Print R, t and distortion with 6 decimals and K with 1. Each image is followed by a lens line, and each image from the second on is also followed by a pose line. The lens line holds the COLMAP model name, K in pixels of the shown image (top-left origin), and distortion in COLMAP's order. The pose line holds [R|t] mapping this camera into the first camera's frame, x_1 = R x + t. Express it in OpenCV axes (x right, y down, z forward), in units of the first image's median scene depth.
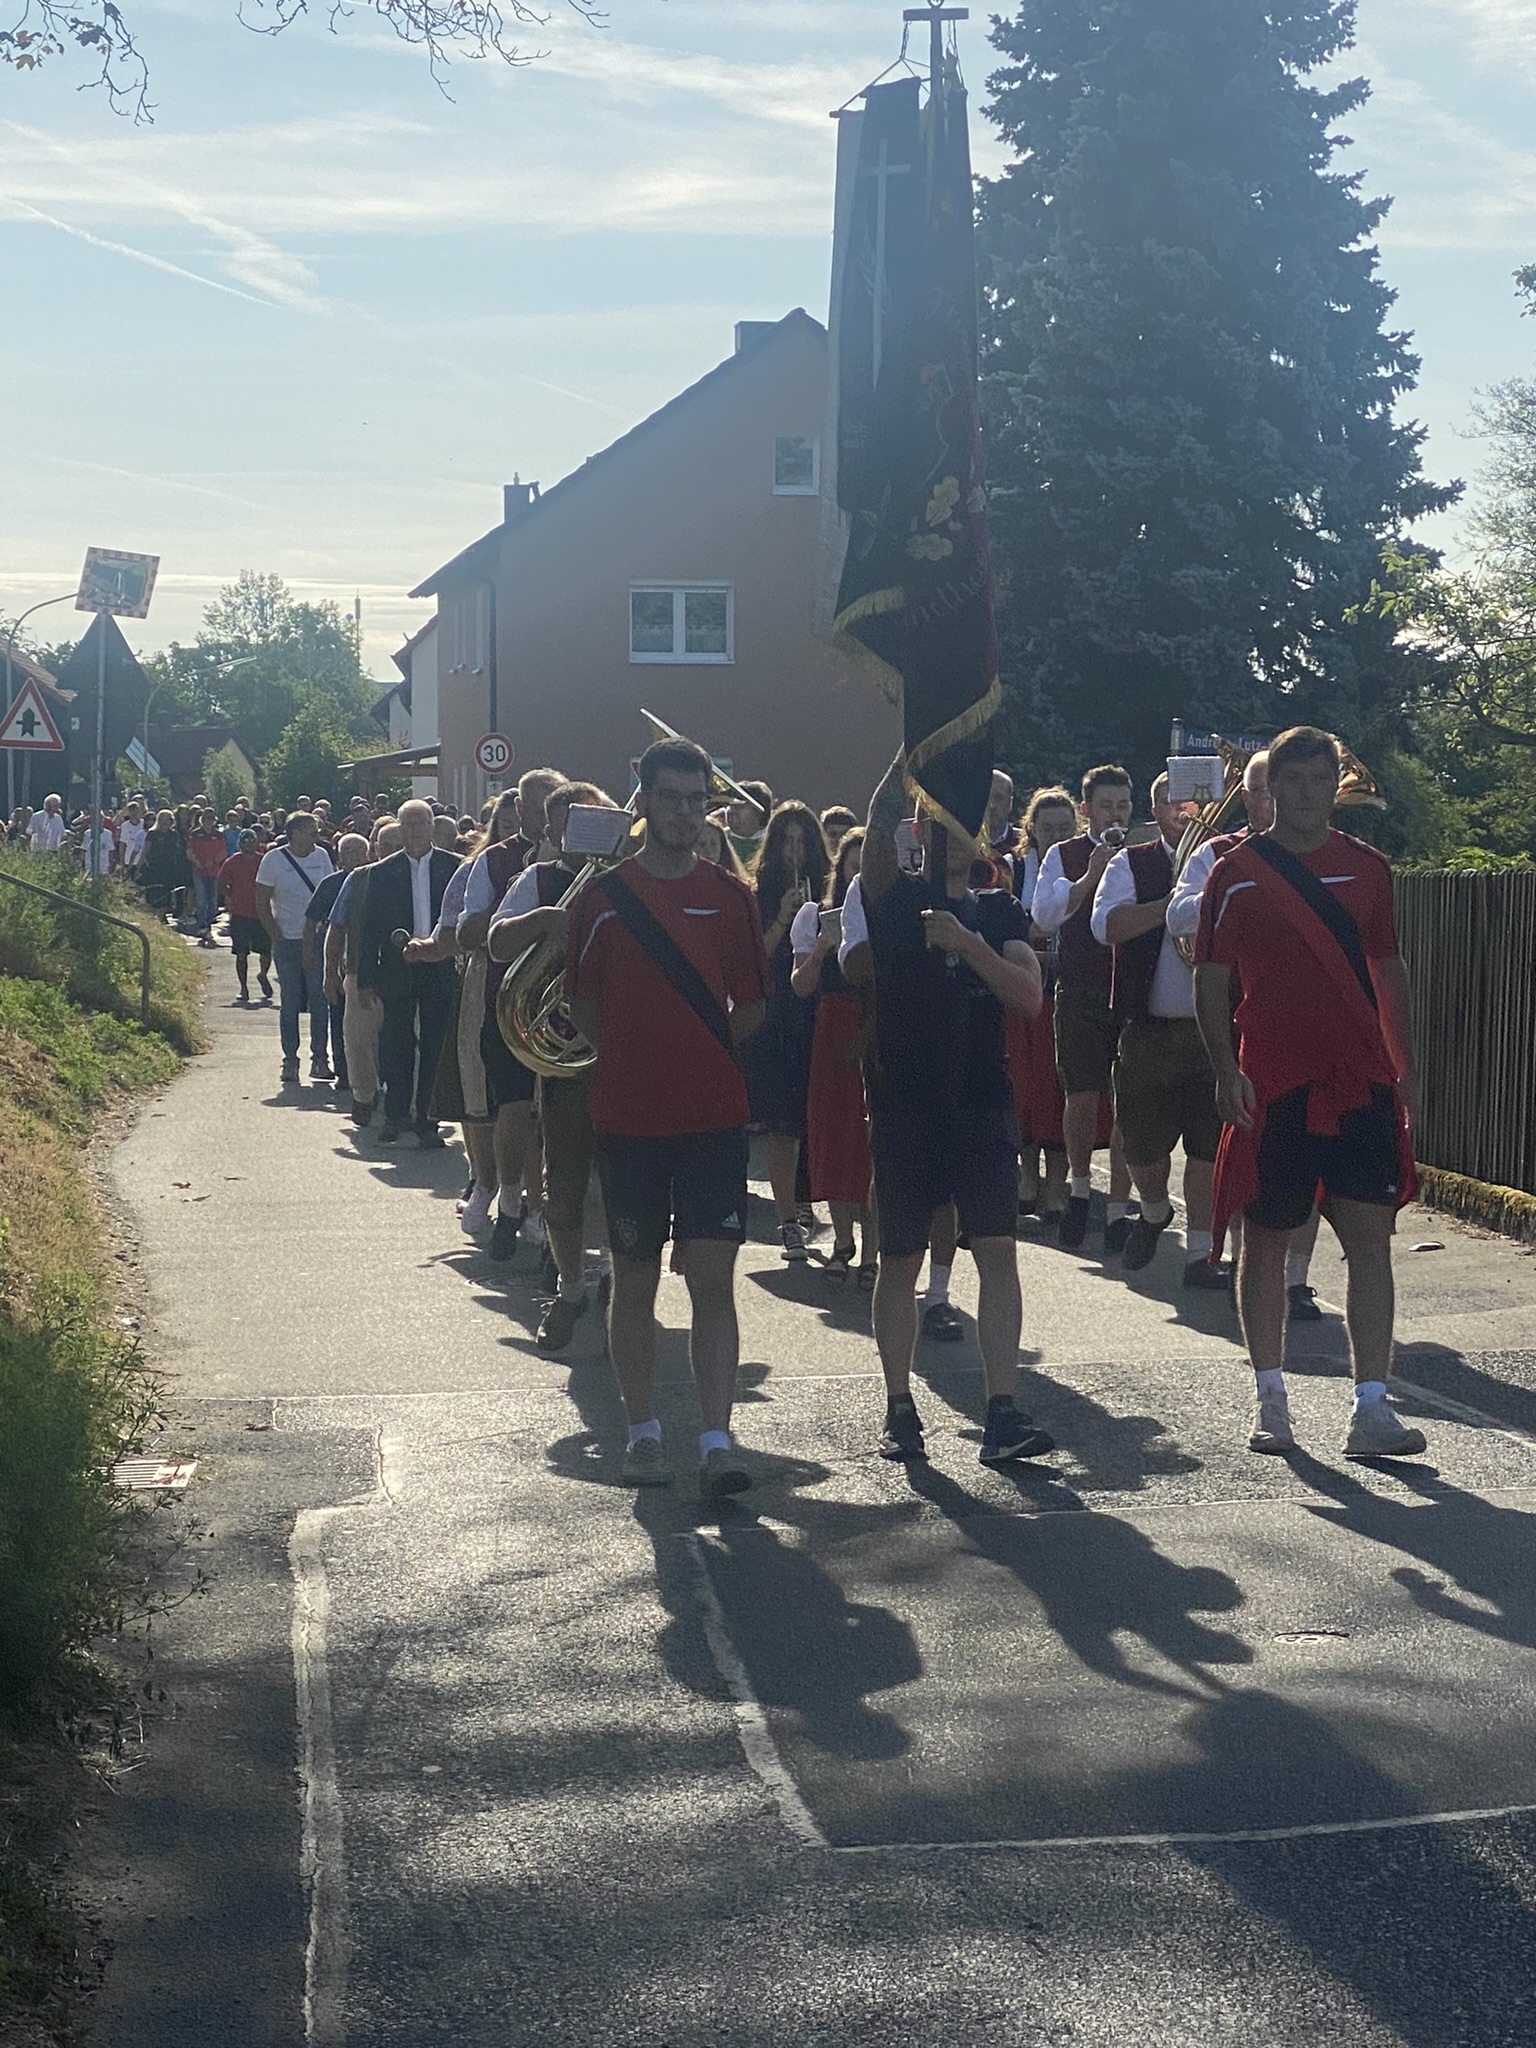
lens RADIAL K [[3889.2, 0, 769.0], [0, 3889.2, 1033.7], [0, 0, 1]] dist [0.090881, 0.000000]
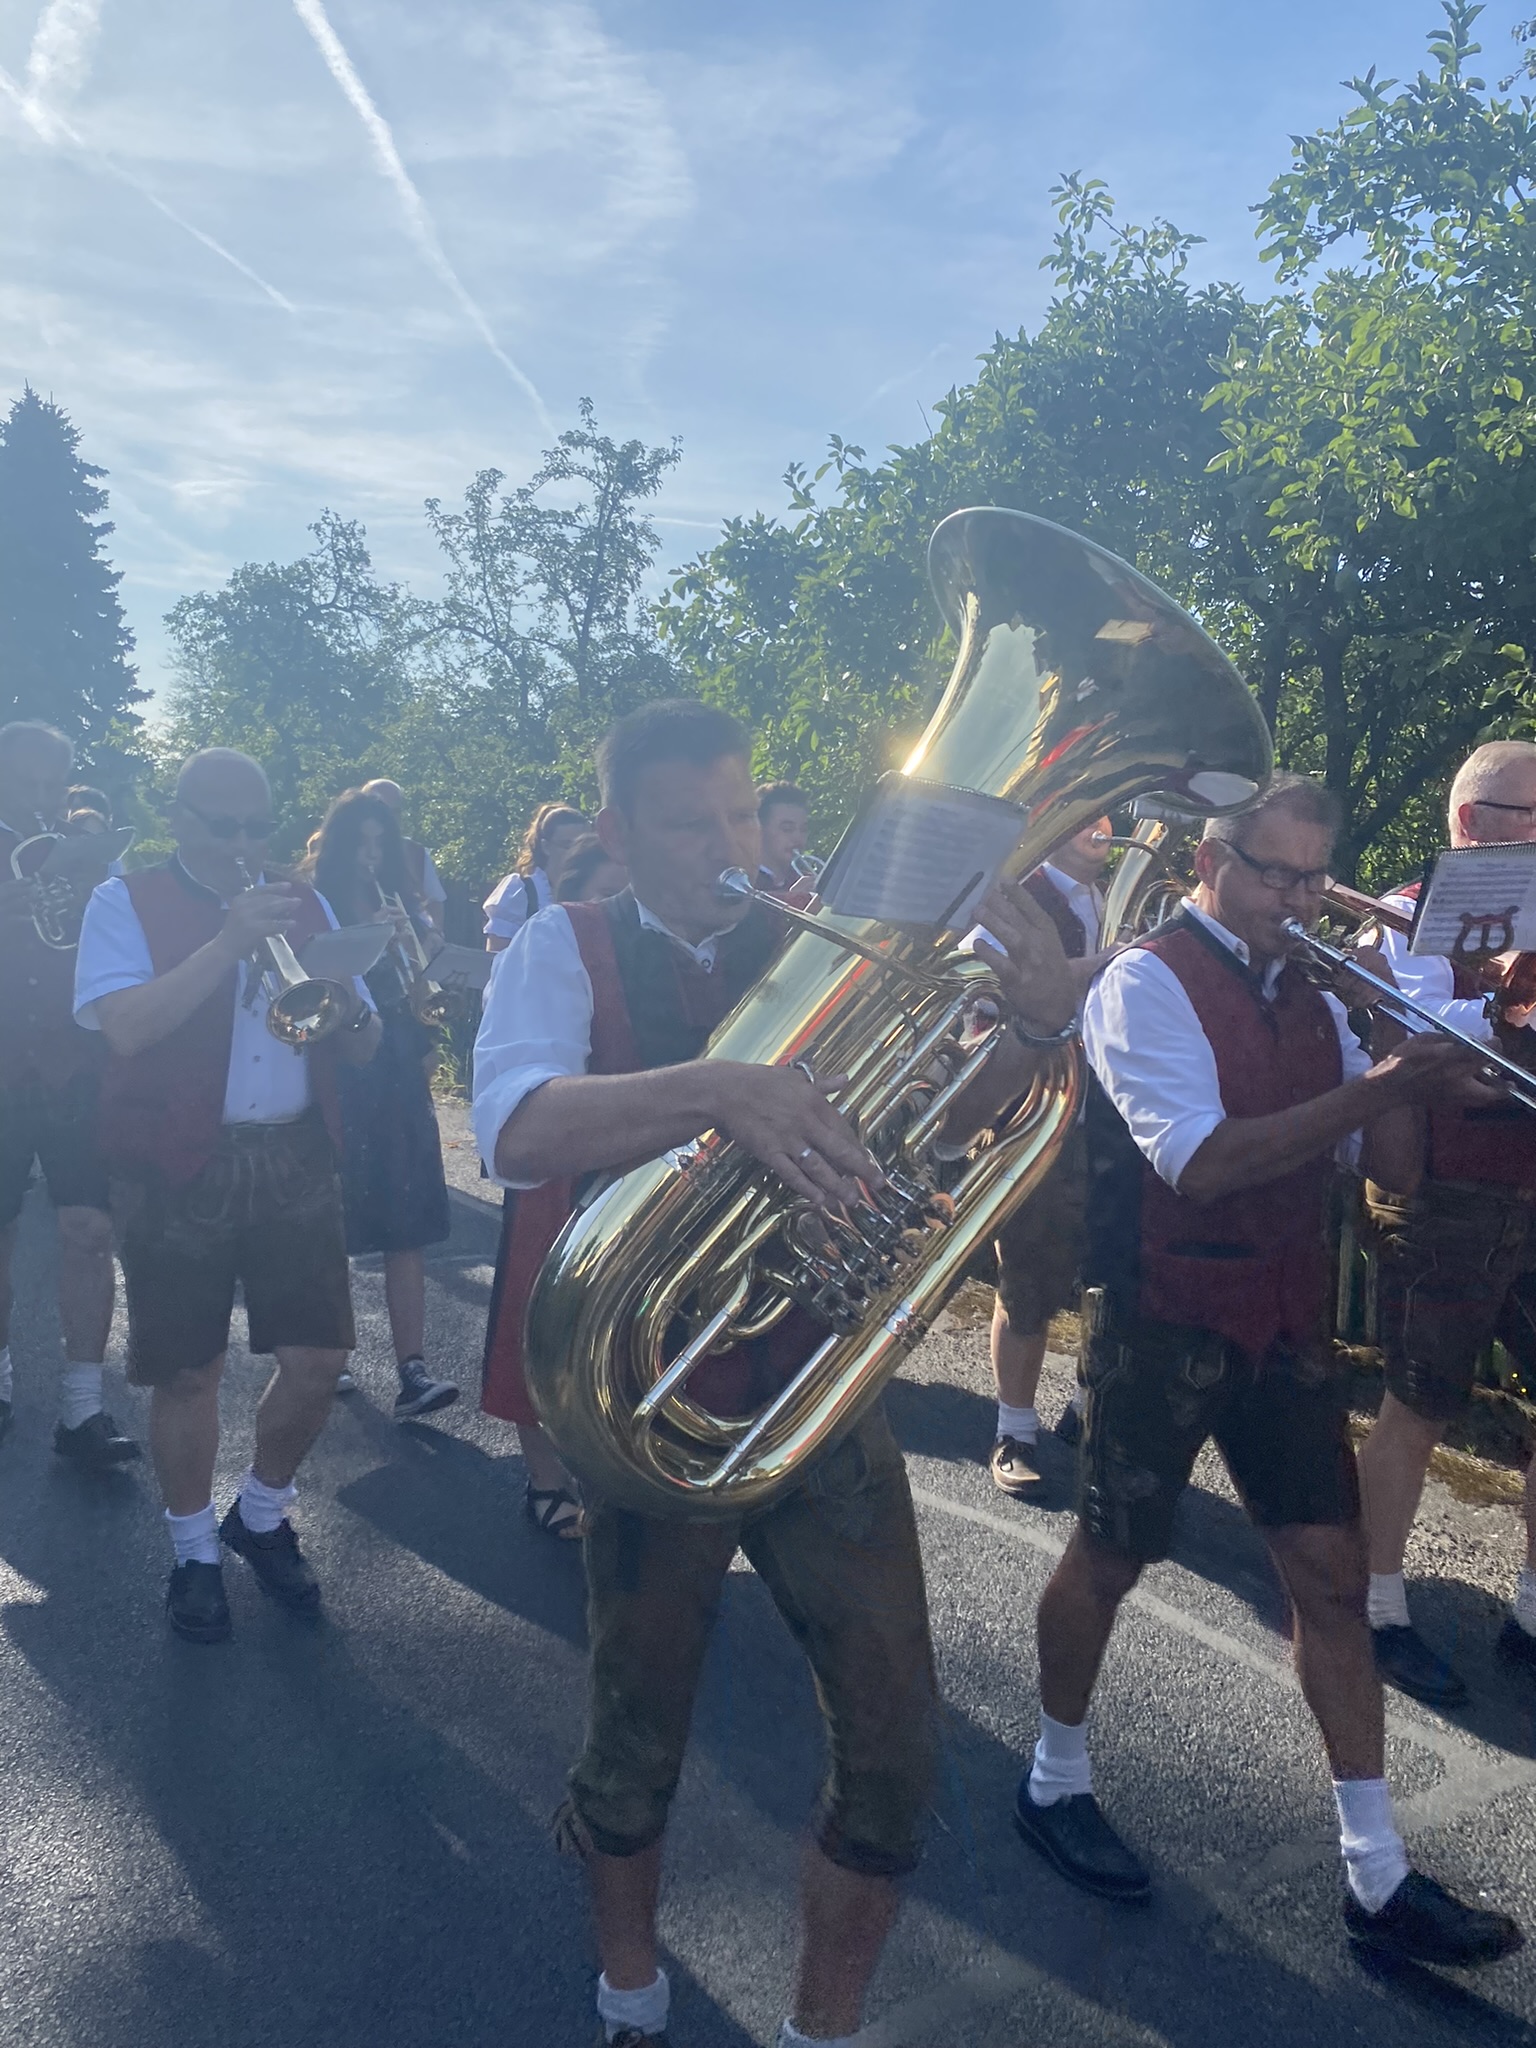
lens RADIAL K [[1794.9, 0, 833.7], [0, 1794.9, 1083.2], [0, 0, 1]] dist [0.017428, -0.043500]
pose [[0.883925, -0.013216, 0.467441, 0.020507], [-0.028559, 0.996209, 0.082171, 0.002209], [-0.466755, -0.085982, 0.880197, -0.238759]]
